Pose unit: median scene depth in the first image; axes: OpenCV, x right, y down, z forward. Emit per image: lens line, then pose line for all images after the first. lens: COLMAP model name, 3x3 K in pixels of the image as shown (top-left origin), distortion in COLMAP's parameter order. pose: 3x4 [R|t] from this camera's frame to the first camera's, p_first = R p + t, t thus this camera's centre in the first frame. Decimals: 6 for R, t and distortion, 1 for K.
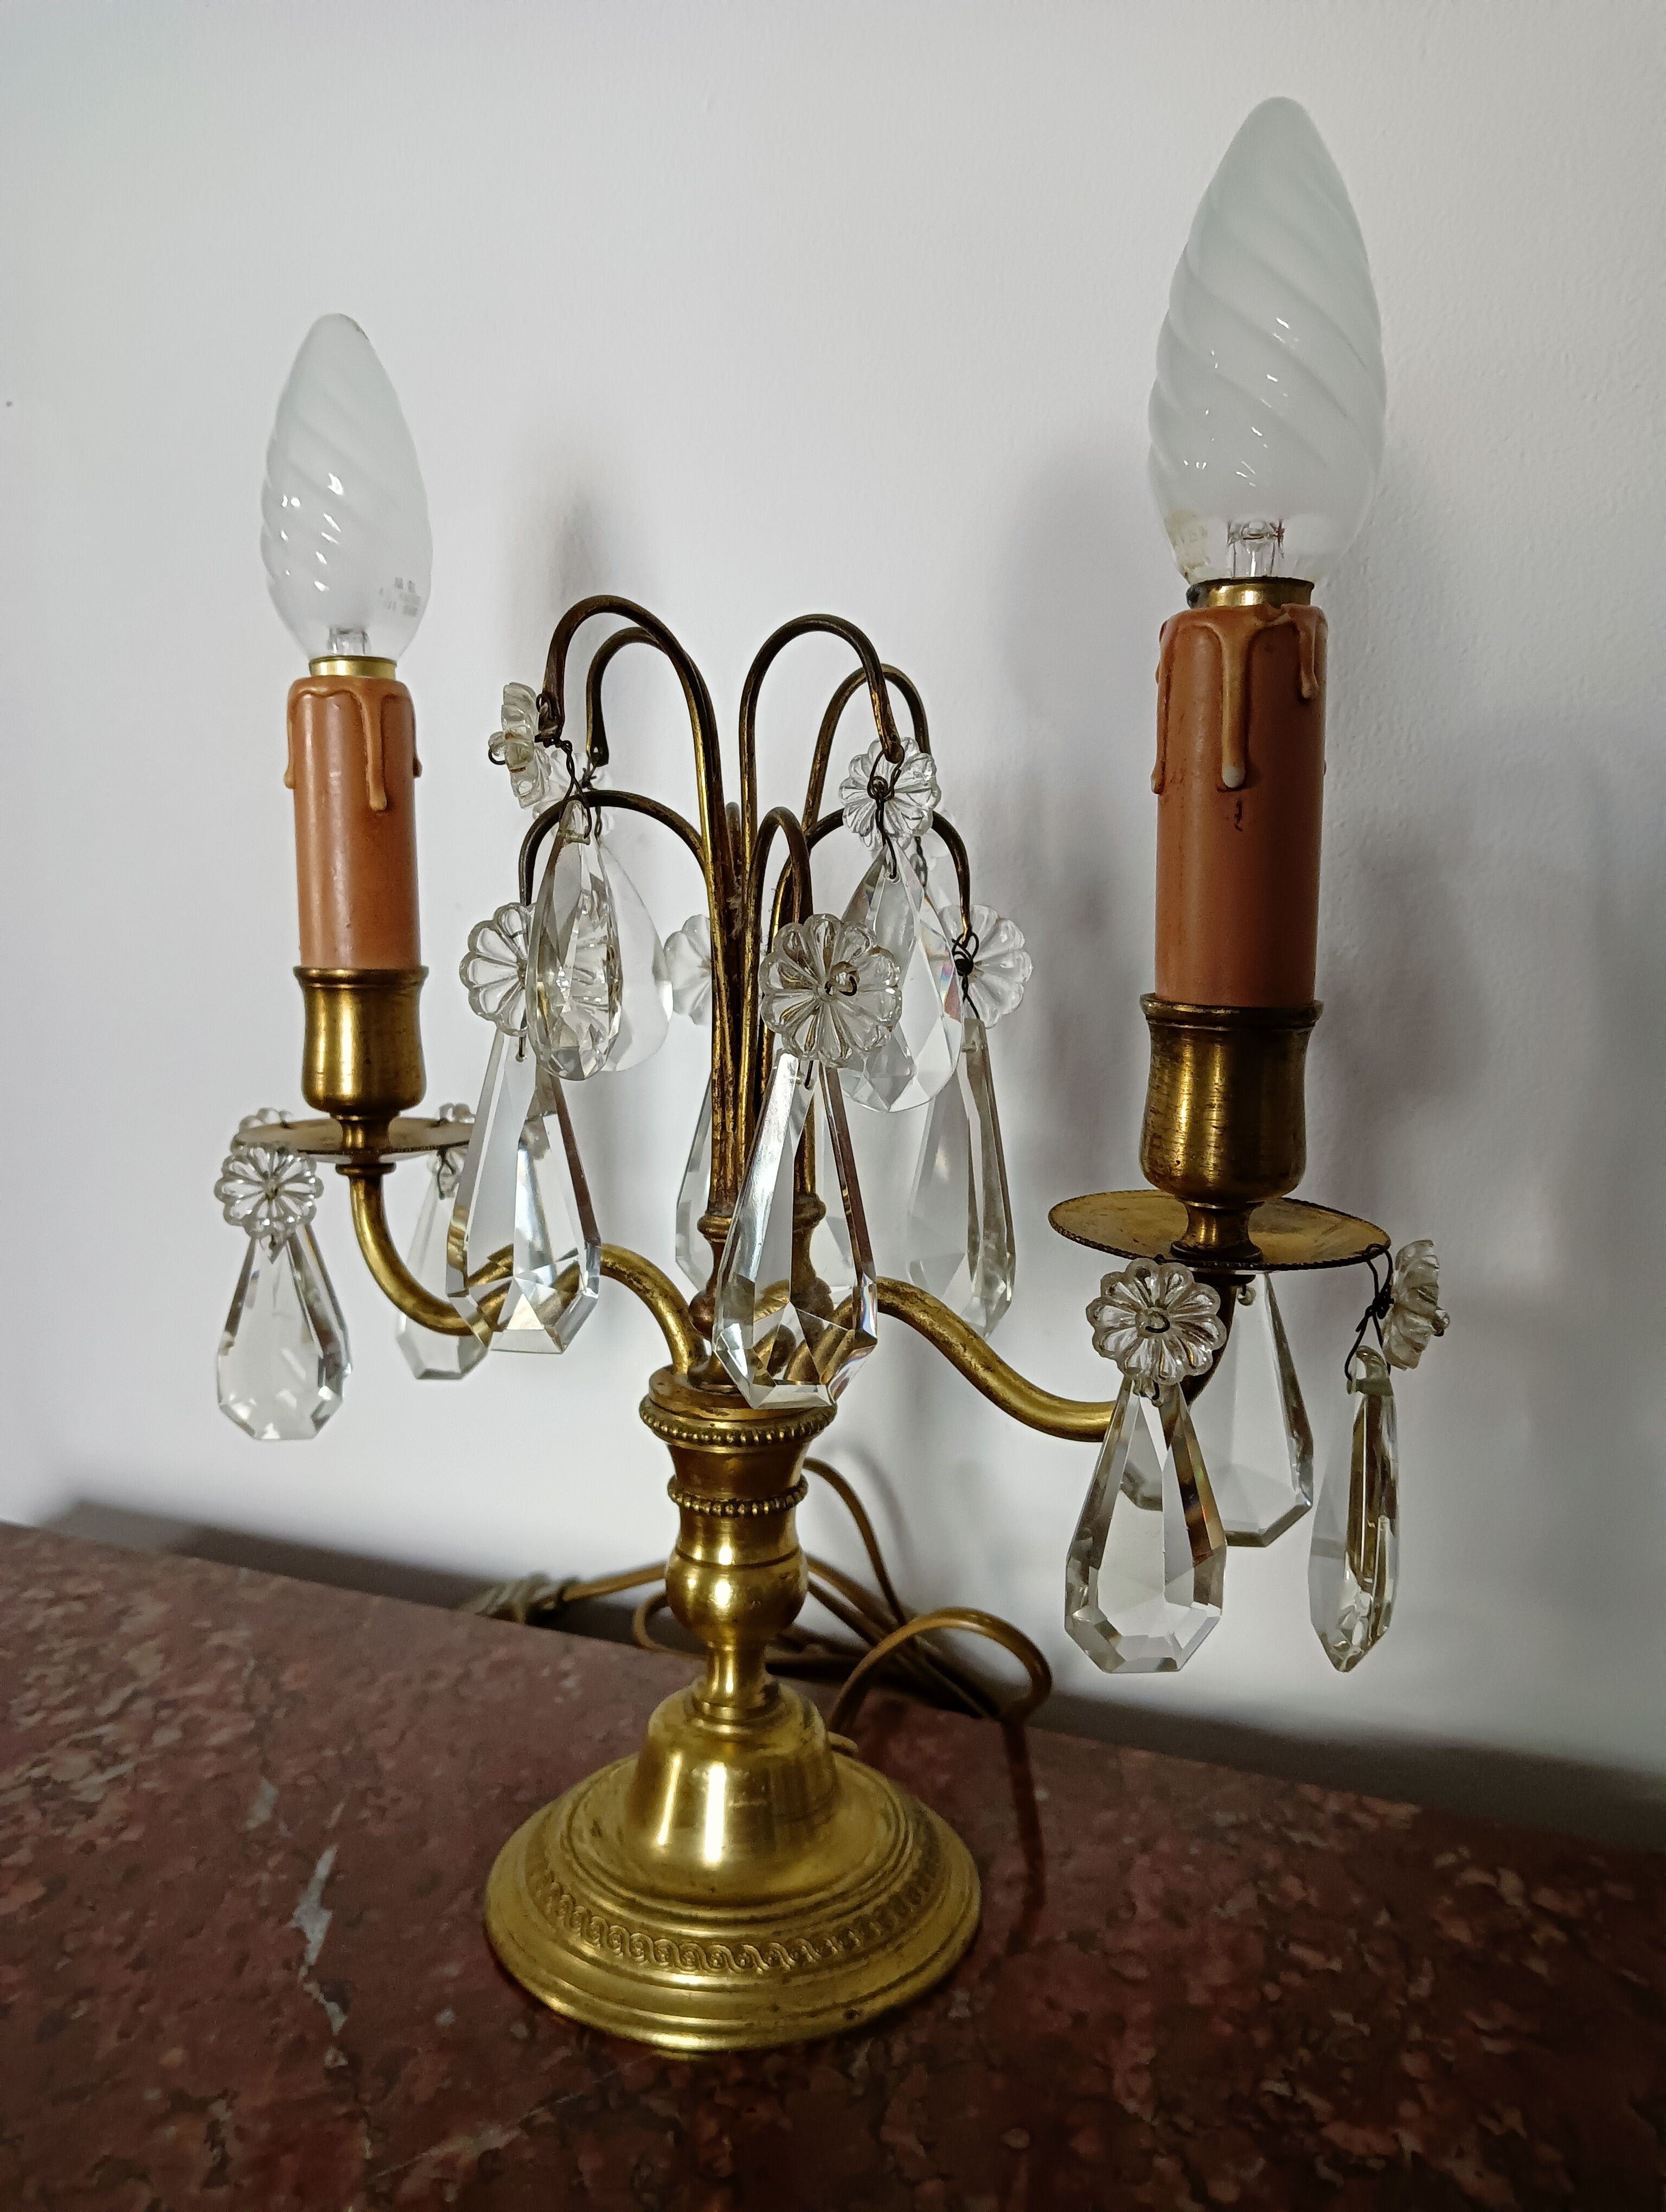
lens RADIAL K [[1889.8, 0, 833.0], [0, 1889.8, 1106.0], [0, 0, 1]] dist [0.145794, -0.364756]
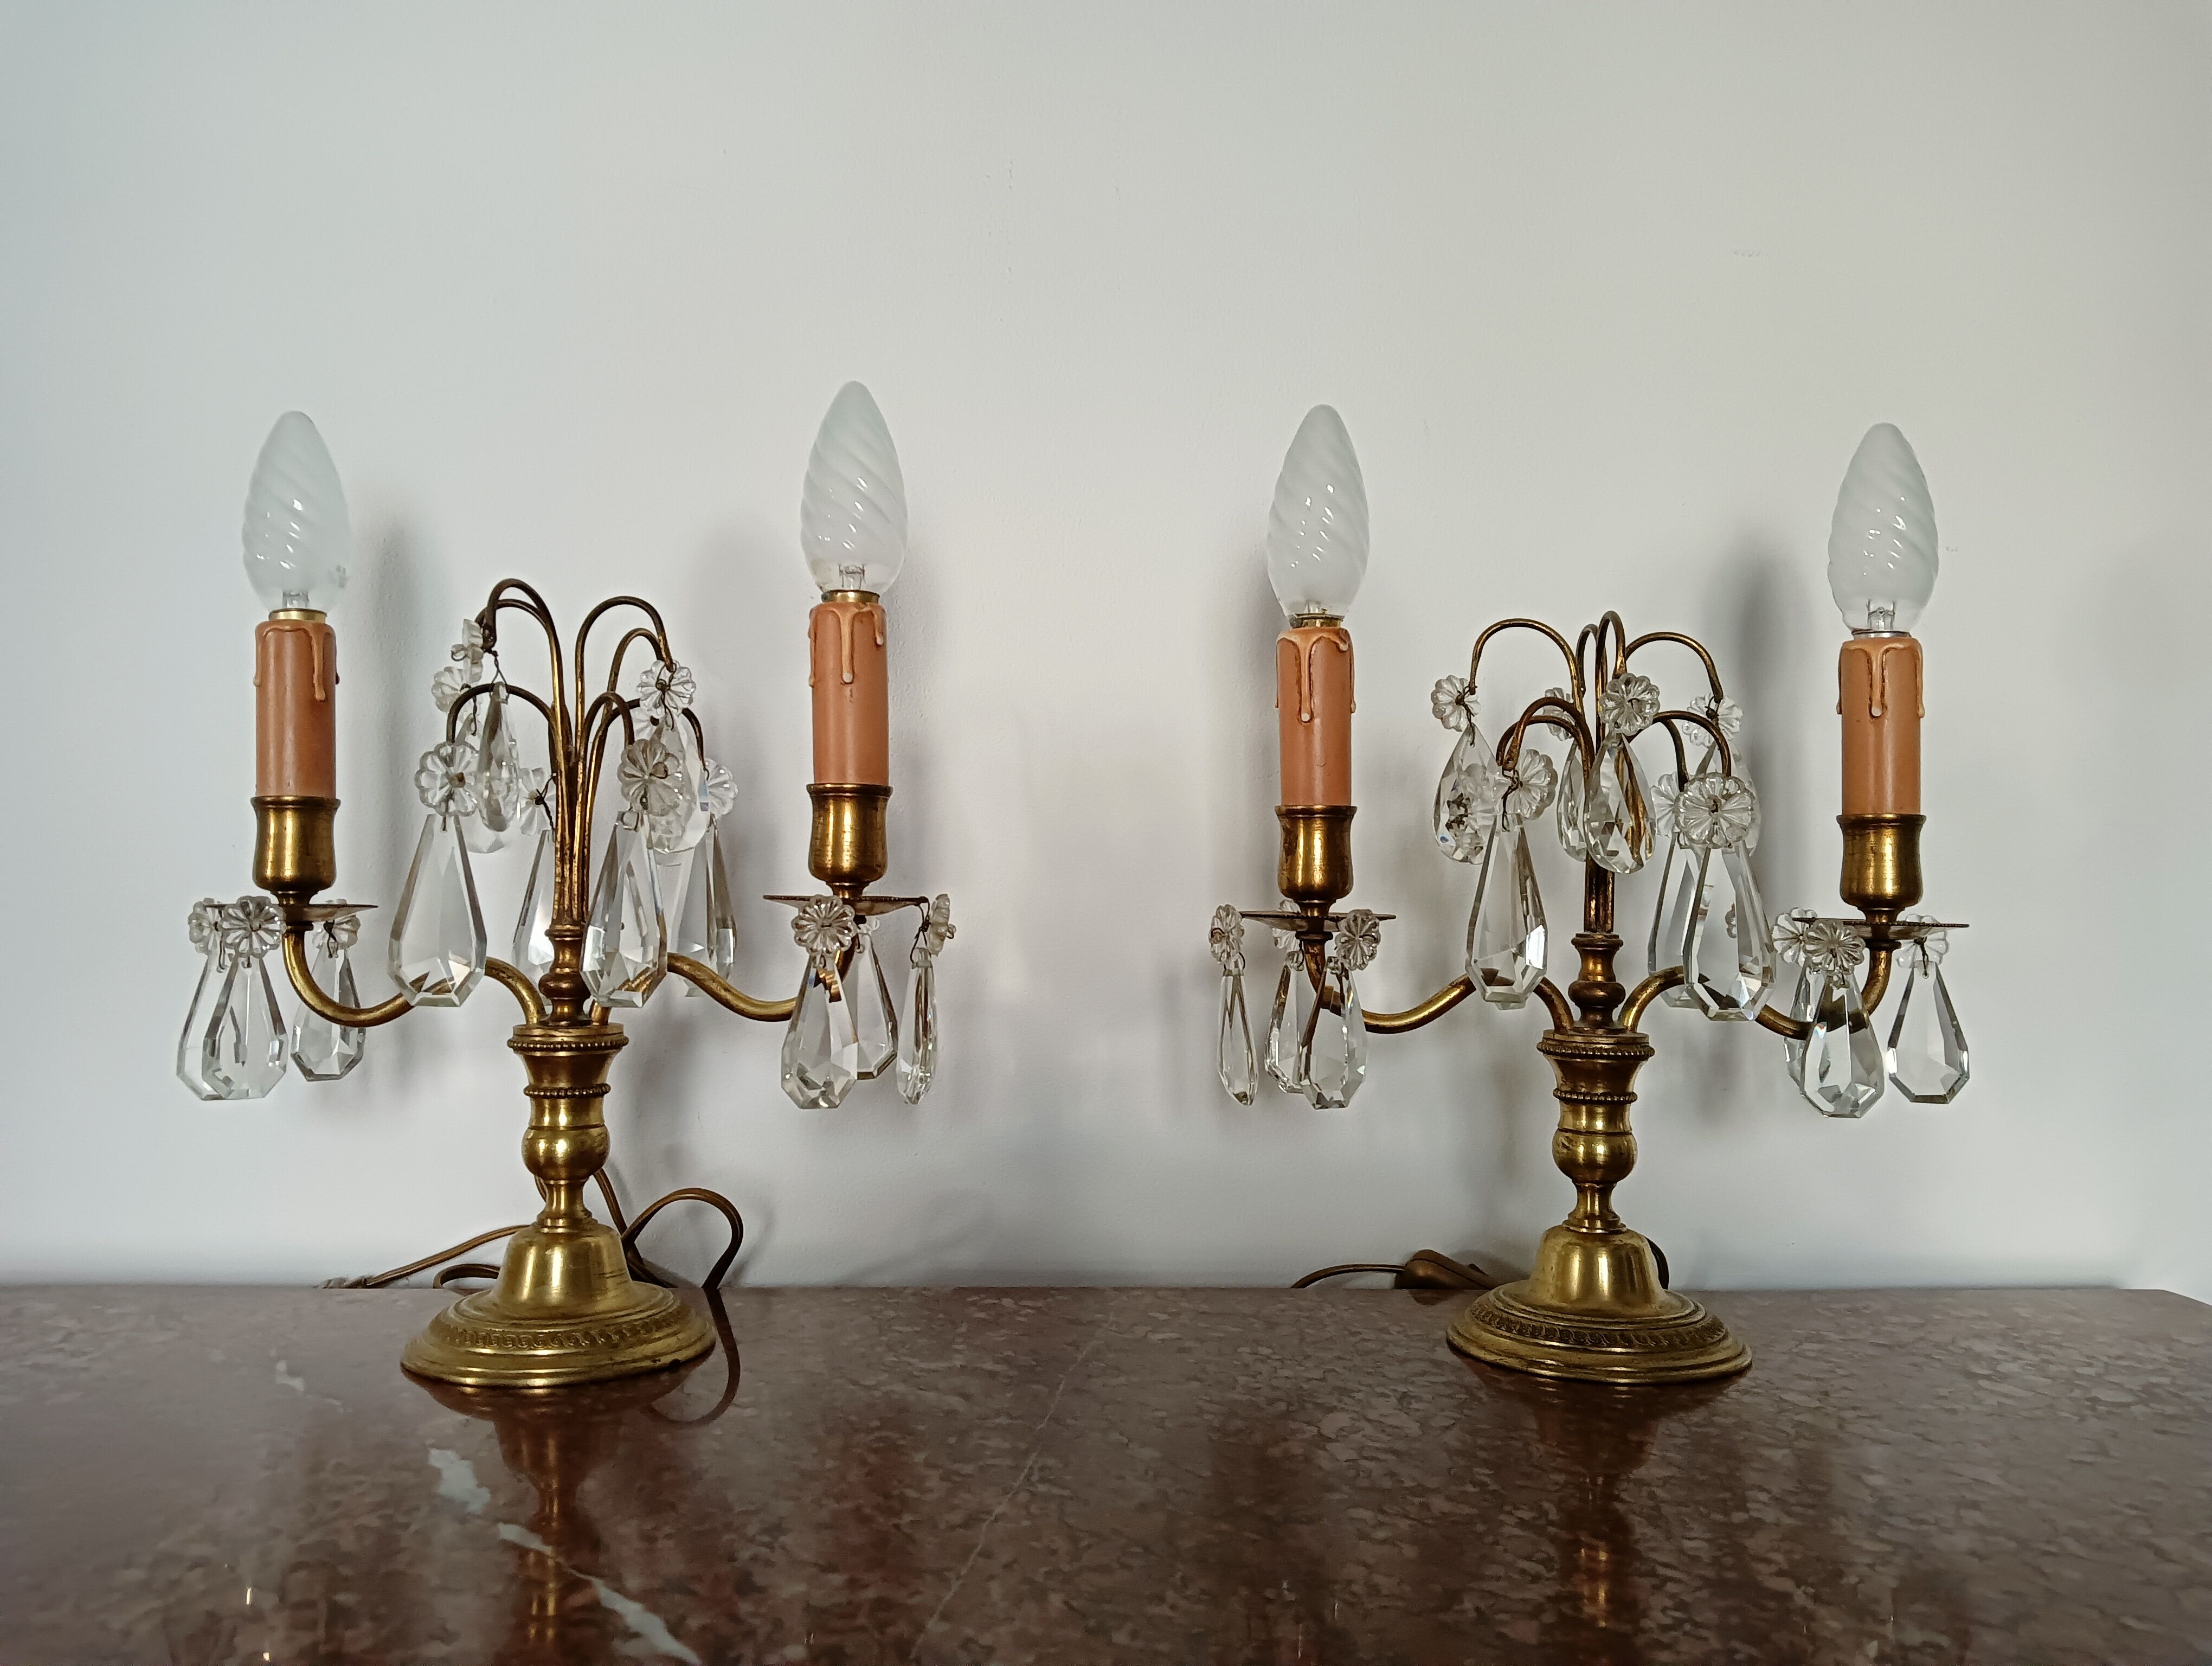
lens RADIAL K [[1655.4, 0, 1106.0], [0, 1655.4, 833.0], [0, 0, 1]] dist [0.159927, -0.201035]
pose [[0.920782, -0.000618, 0.390077, -0.212480], [0.058609, 0.988866, -0.136780, 0.227583], [-0.385649, 0.148806, 0.910566, -0.662663]]
